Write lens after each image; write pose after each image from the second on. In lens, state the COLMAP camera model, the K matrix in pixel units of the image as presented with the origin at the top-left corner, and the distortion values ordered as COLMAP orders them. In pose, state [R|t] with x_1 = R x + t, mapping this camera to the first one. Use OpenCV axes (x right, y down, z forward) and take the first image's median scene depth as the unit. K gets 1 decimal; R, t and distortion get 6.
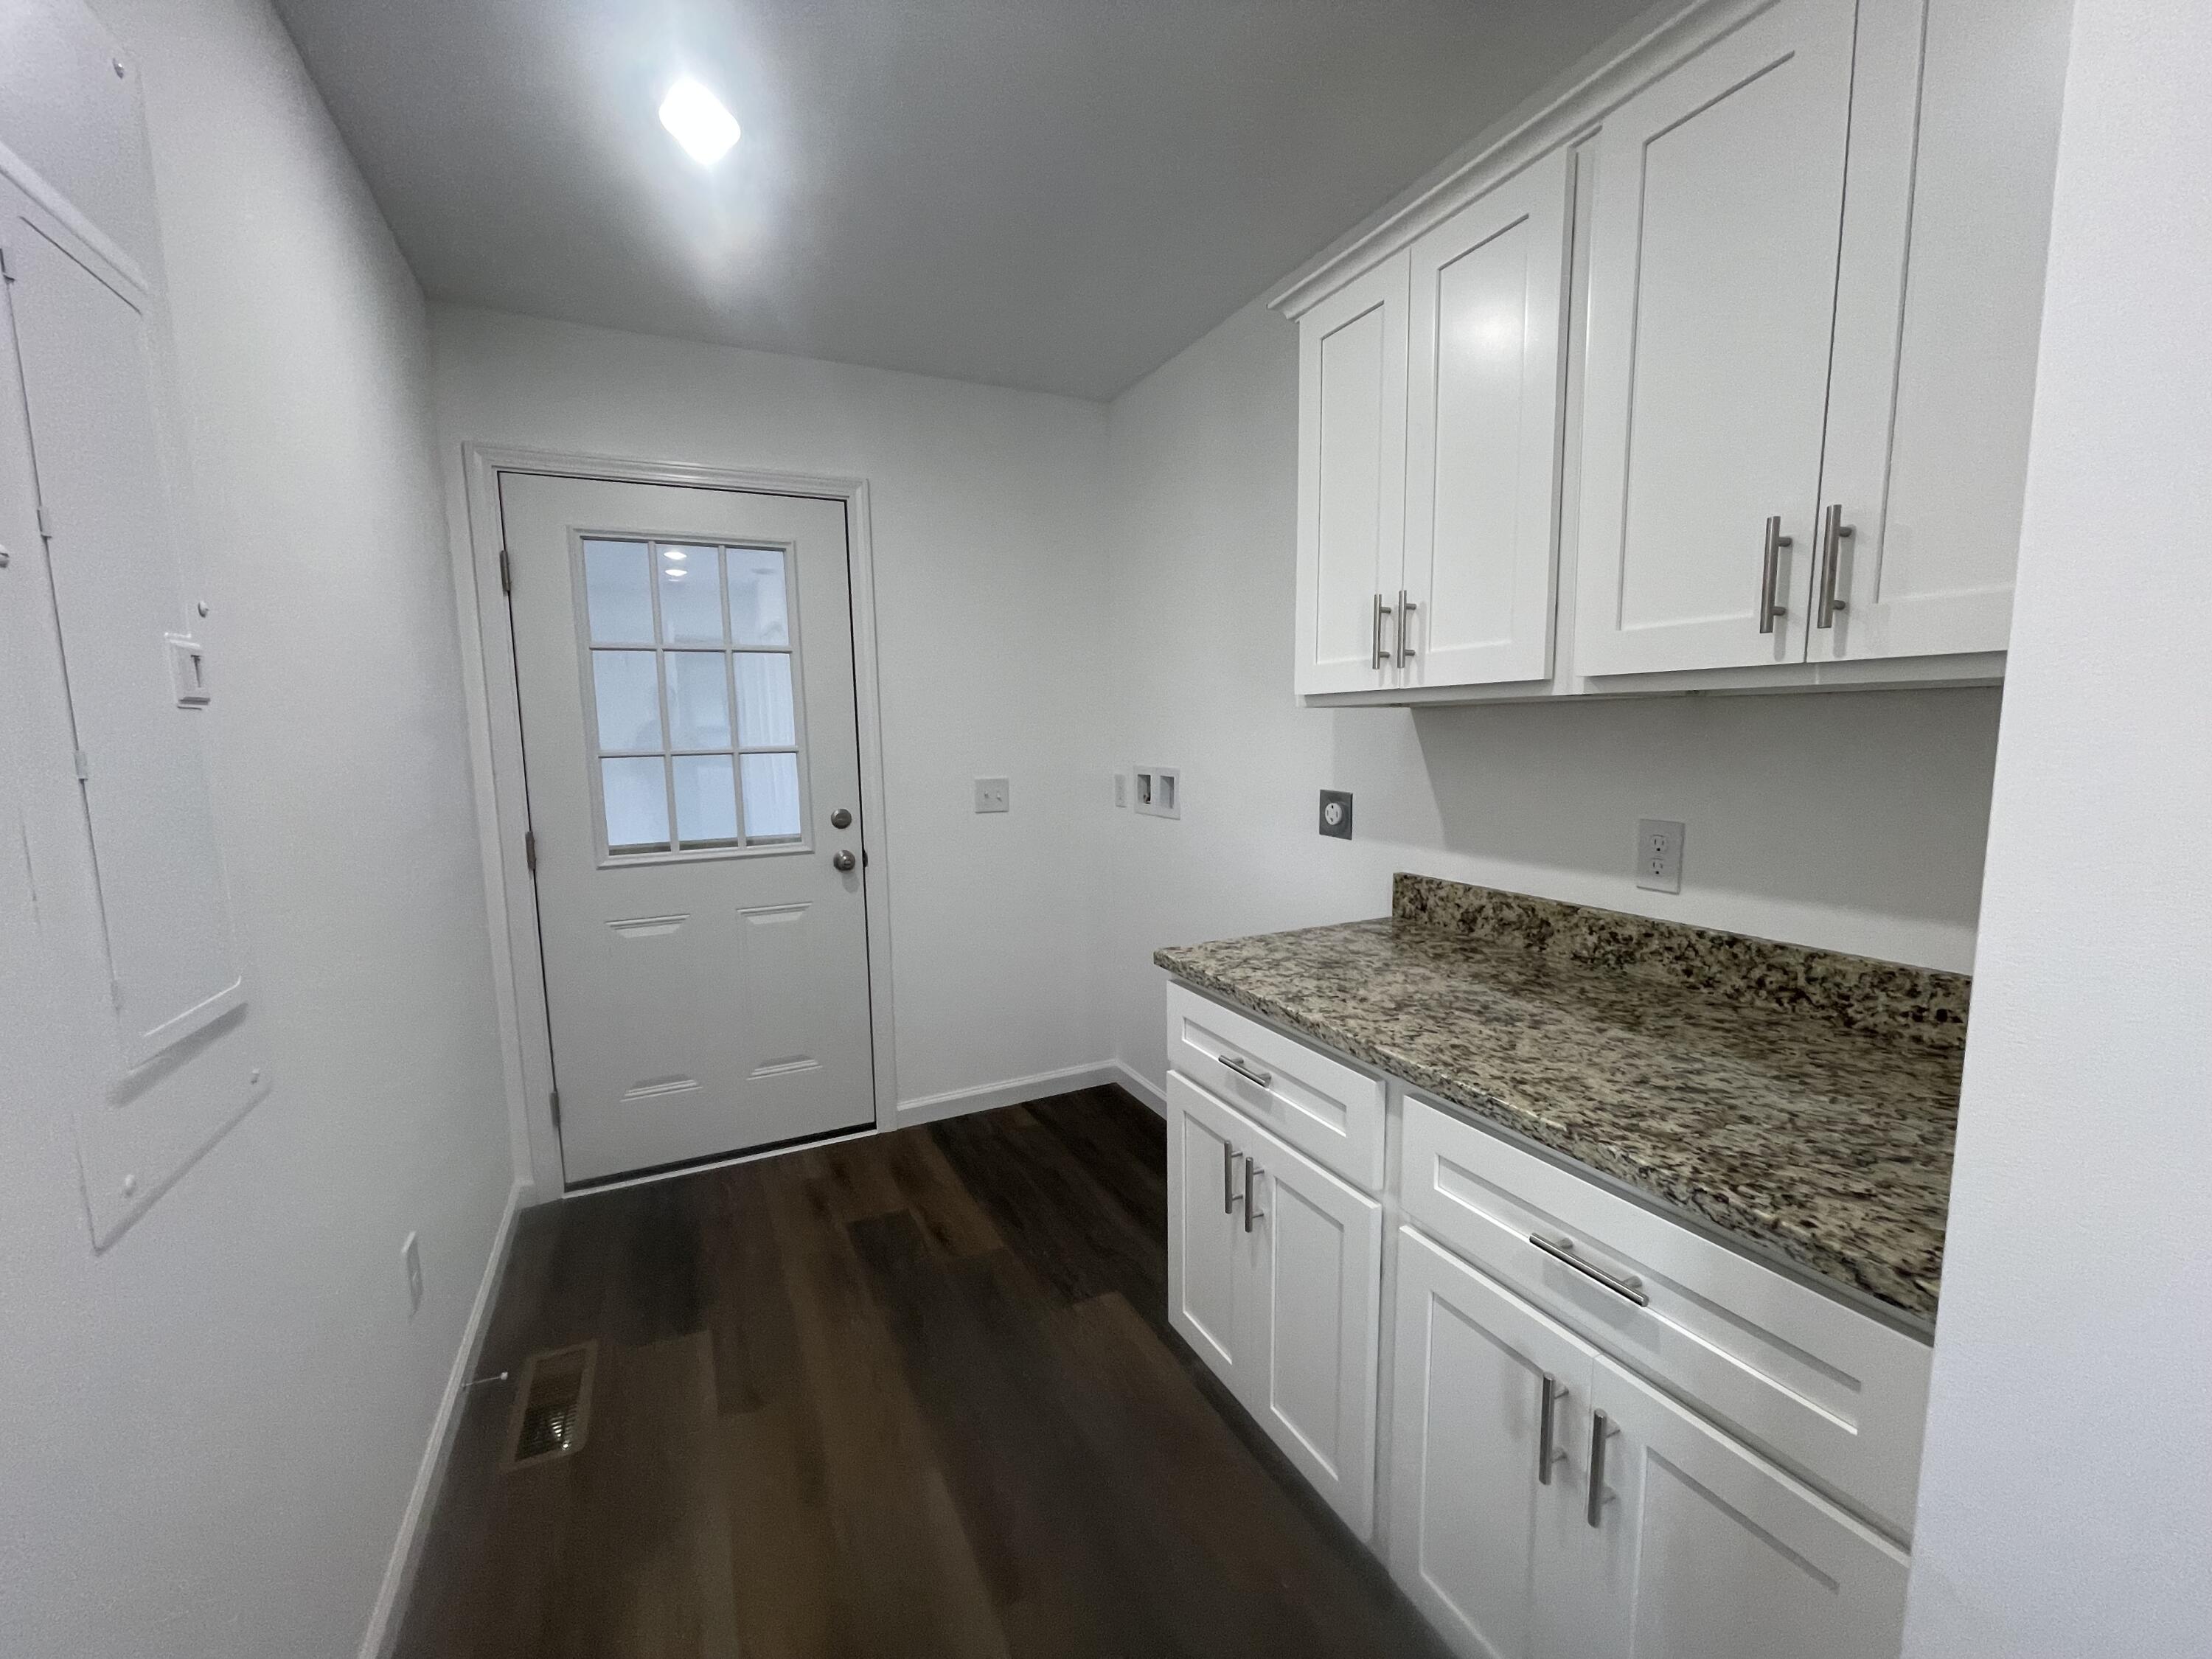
lens RADIAL K [[891.1, 0, 1100.7], [0, 891.1, 836.9], [0, 0, 1]] dist [0.001198, -0.000054]
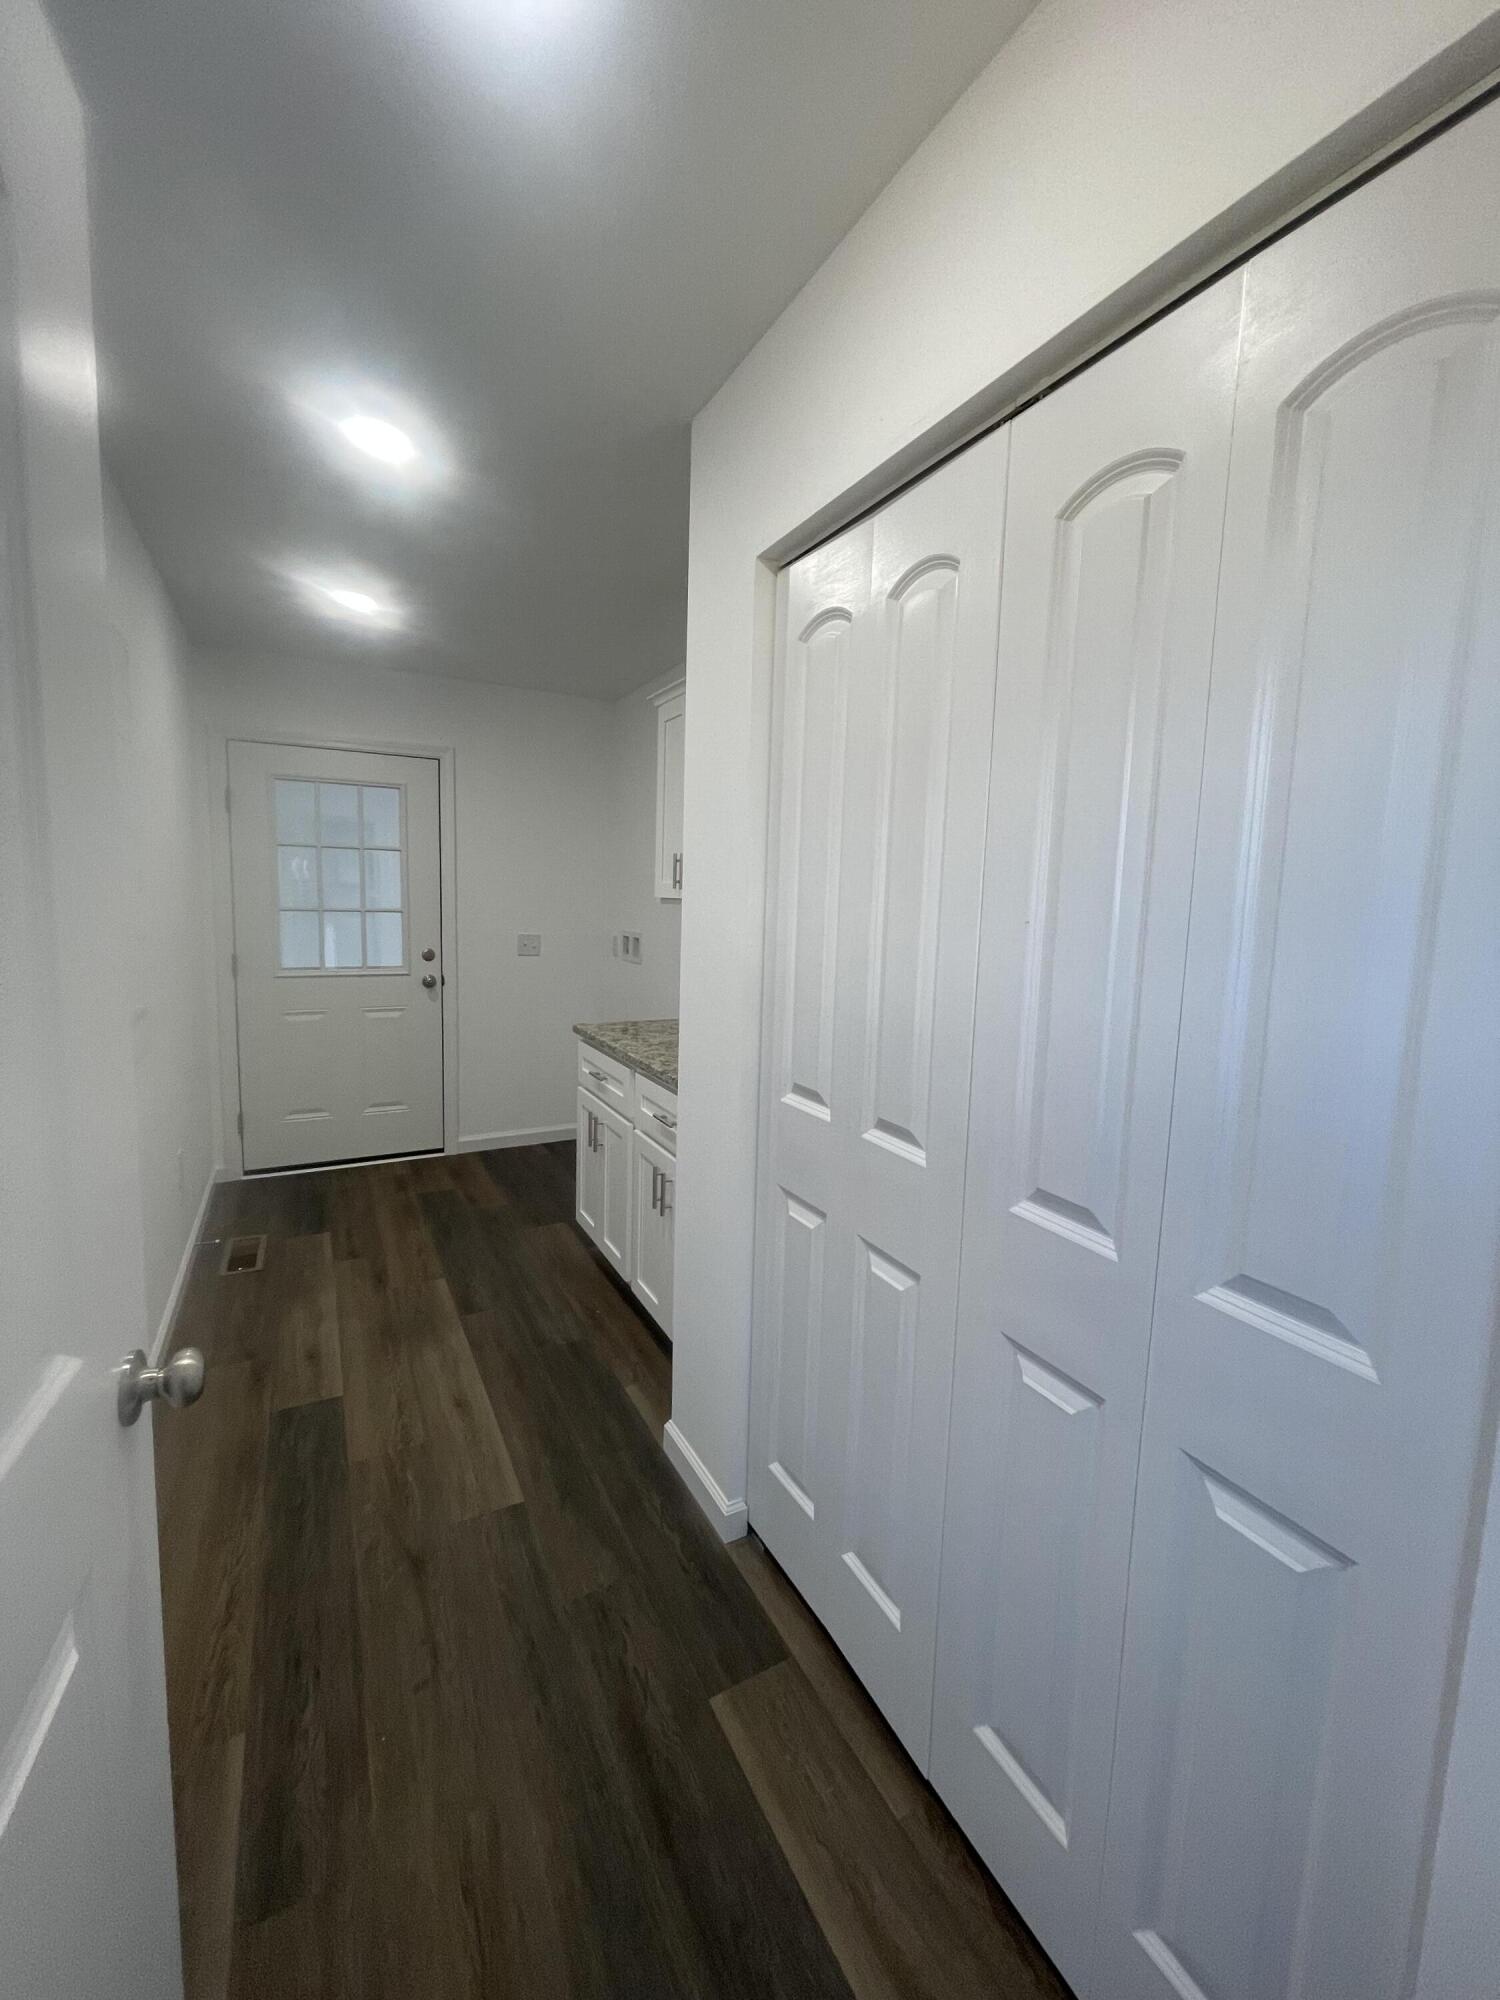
lens RADIAL K [[805.7, 0, 748.2], [0, 805.7, 988.9], [0, 0, 1]] dist [0.001198, -0.000054]
pose [[0.998081, 0.041418, 0.046034, 0.239657], [-0.041037, 0.999115, -0.009188, 0.033368], [-0.046374, 0.007281, 0.998898, -0.522070]]
